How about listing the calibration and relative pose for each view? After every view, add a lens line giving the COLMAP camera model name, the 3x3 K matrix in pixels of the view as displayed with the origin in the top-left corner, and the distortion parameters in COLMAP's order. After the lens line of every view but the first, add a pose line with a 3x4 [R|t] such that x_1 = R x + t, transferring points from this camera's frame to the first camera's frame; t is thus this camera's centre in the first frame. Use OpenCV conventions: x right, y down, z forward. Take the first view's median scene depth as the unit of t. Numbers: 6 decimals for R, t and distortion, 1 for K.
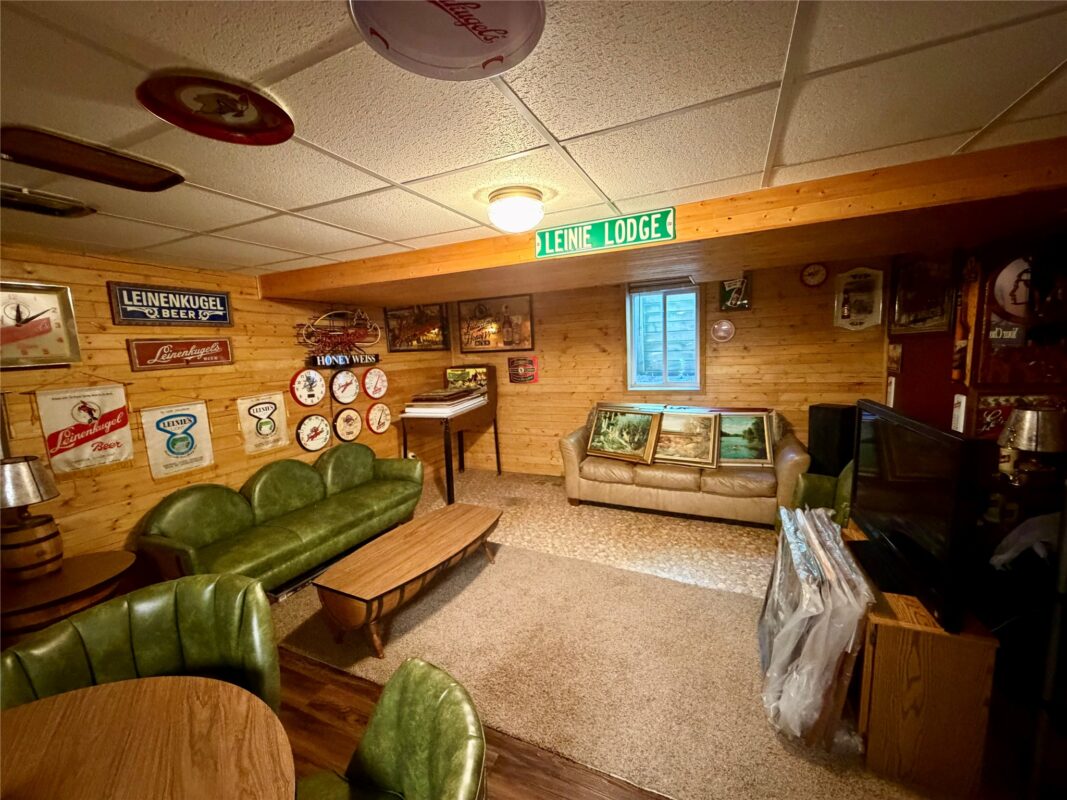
lens RADIAL K [[425.0, 0, 532.6], [0, 425.0, 401.5], [0, 0, 1]] dist [0.000215, -0.000295]
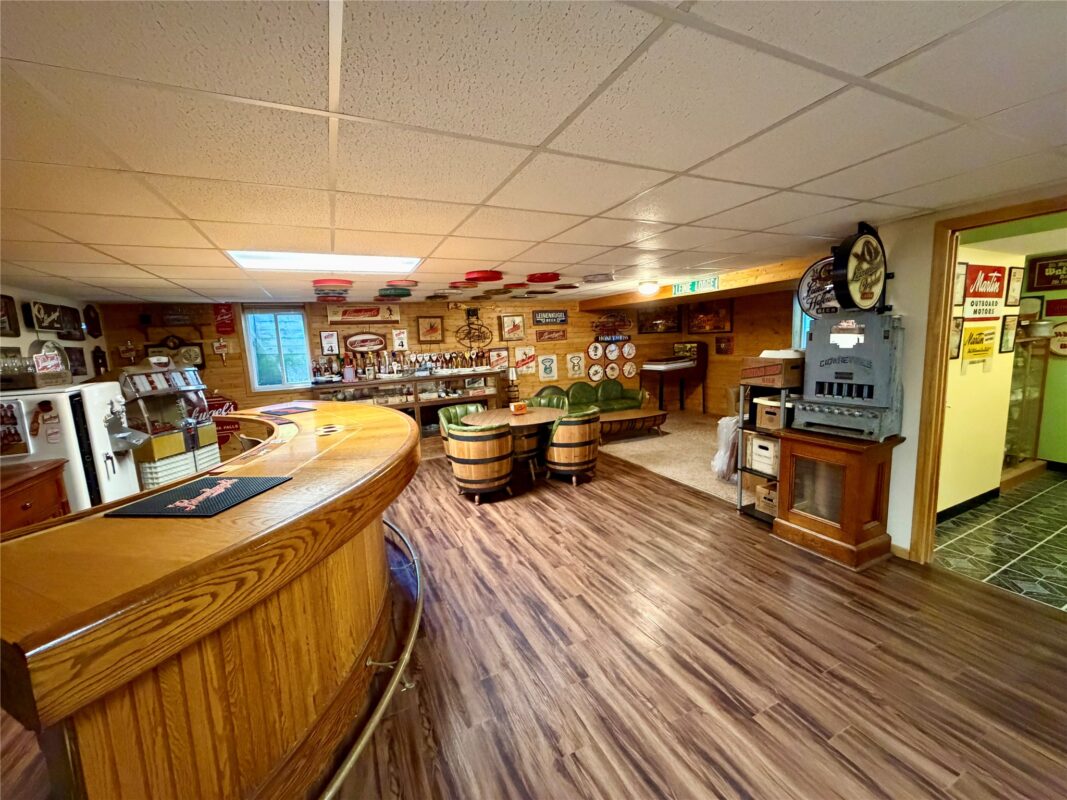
lens RADIAL K [[425.0, 0, 532.3], [0, 425.0, 399.1], [0, 0, 1]] dist [0.000215, -0.000295]
pose [[0.764419, 0.097310, -0.637334, 0.677757], [-0.068063, 0.995200, 0.070316, 0.086521], [0.641117, -0.010372, 0.767373, -0.925423]]
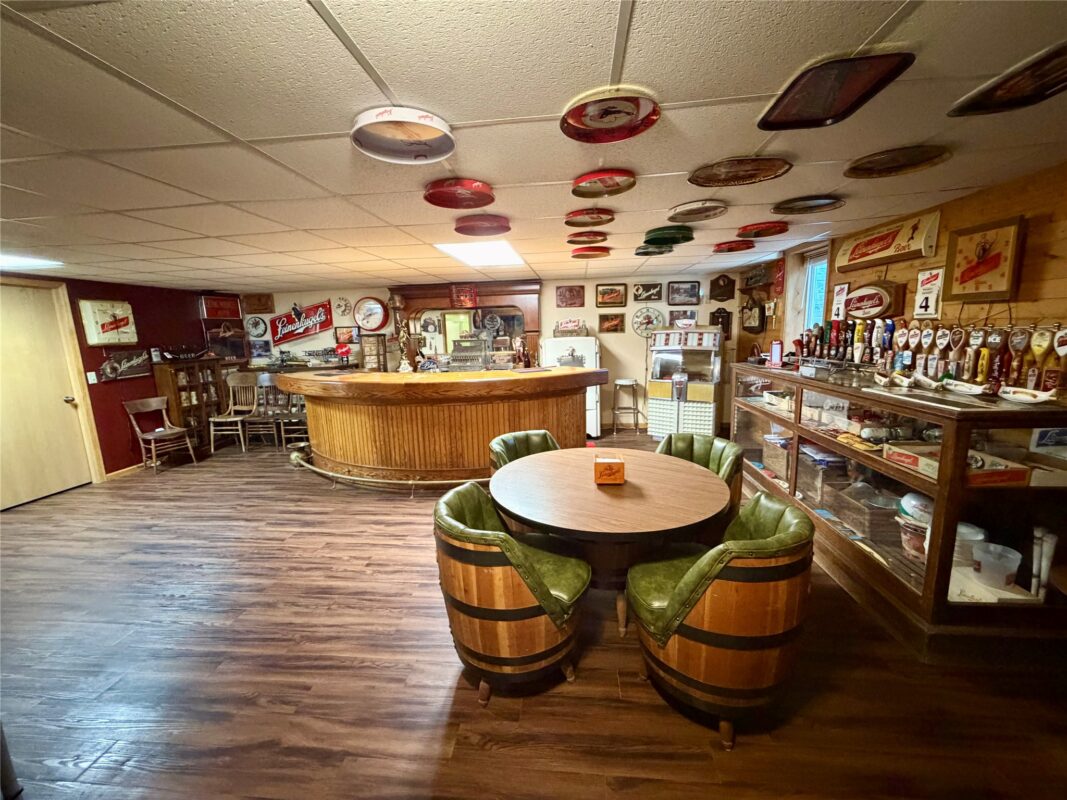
lens RADIAL K [[425.0, 0, 532.7], [0, 425.0, 402.3], [0, 0, 1]] dist [0.000215, -0.000295]
pose [[-0.942715, 0.129661, -0.307369, -0.002473], [0.033467, 0.953486, 0.299574, -0.077586], [0.331915, 0.272127, -0.903205, 0.719339]]
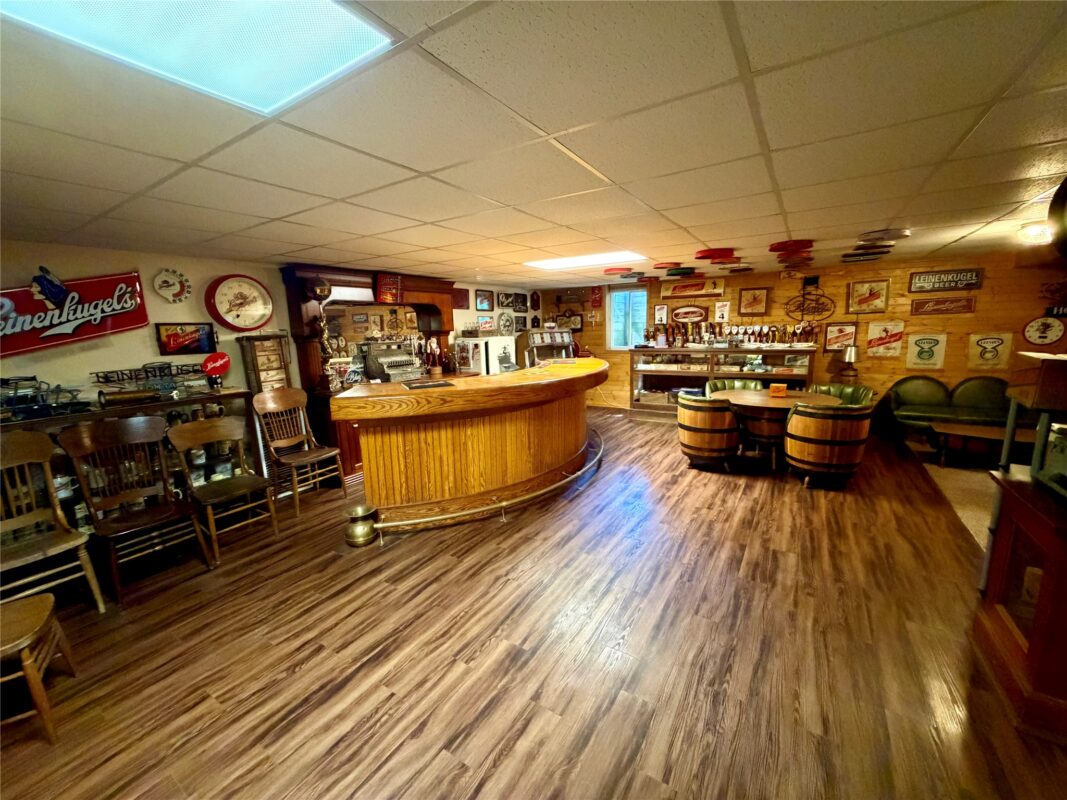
lens RADIAL K [[425.0, 0, 534.1], [0, 425.0, 399.9], [0, 0, 1]] dist [0.000215, -0.000295]
pose [[-0.140026, 0.219818, -0.965439, 1.128184], [-0.089129, 0.968289, 0.233394, 0.008340], [0.986128, 0.118730, -0.115993, -0.427564]]
